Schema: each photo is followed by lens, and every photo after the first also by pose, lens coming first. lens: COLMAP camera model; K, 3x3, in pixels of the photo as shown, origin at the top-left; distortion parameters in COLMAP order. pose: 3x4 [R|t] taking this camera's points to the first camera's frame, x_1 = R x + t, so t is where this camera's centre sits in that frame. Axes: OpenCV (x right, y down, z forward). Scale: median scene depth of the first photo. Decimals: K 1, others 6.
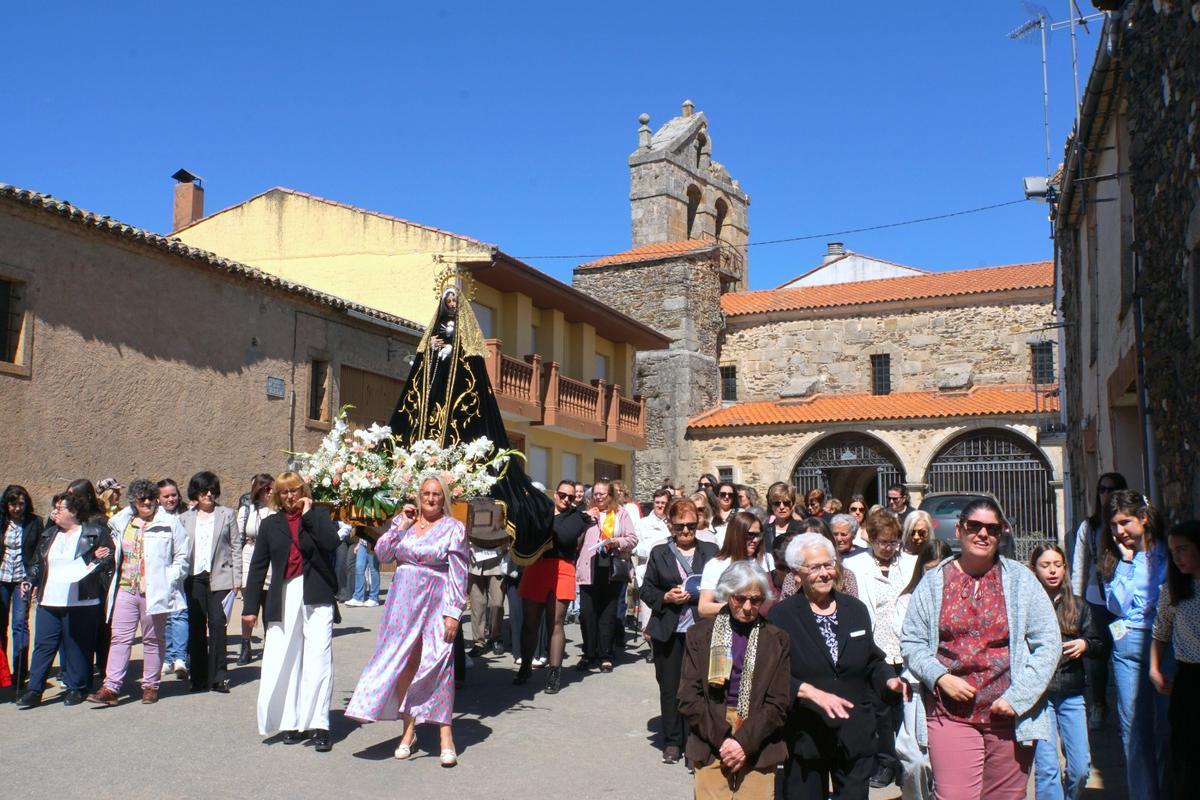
lens RADIAL K [[1103.1, 0, 600.0], [0, 1103.1, 397.6], [0, 0, 1]] dist [0.010755, 0.000000]
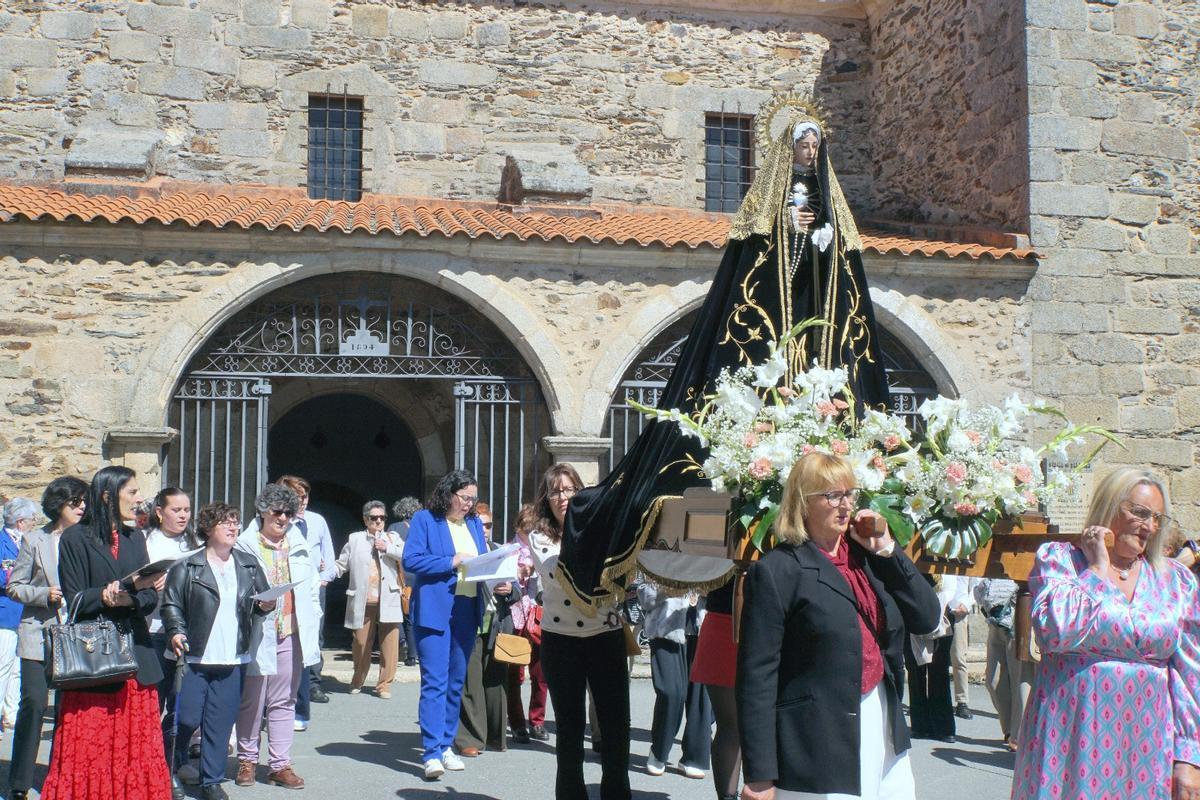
lens RADIAL K [[1504.7, 0, 599.8], [0, 1504.7, 400.0], [0, 0, 1]] dist [0.016869, 0.000000]
pose [[0.763593, 0.052166, 0.643588, -0.009617], [-0.090575, 0.995530, 0.026771, 0.047096], [-0.639314, -0.078736, 0.764904, 0.563584]]
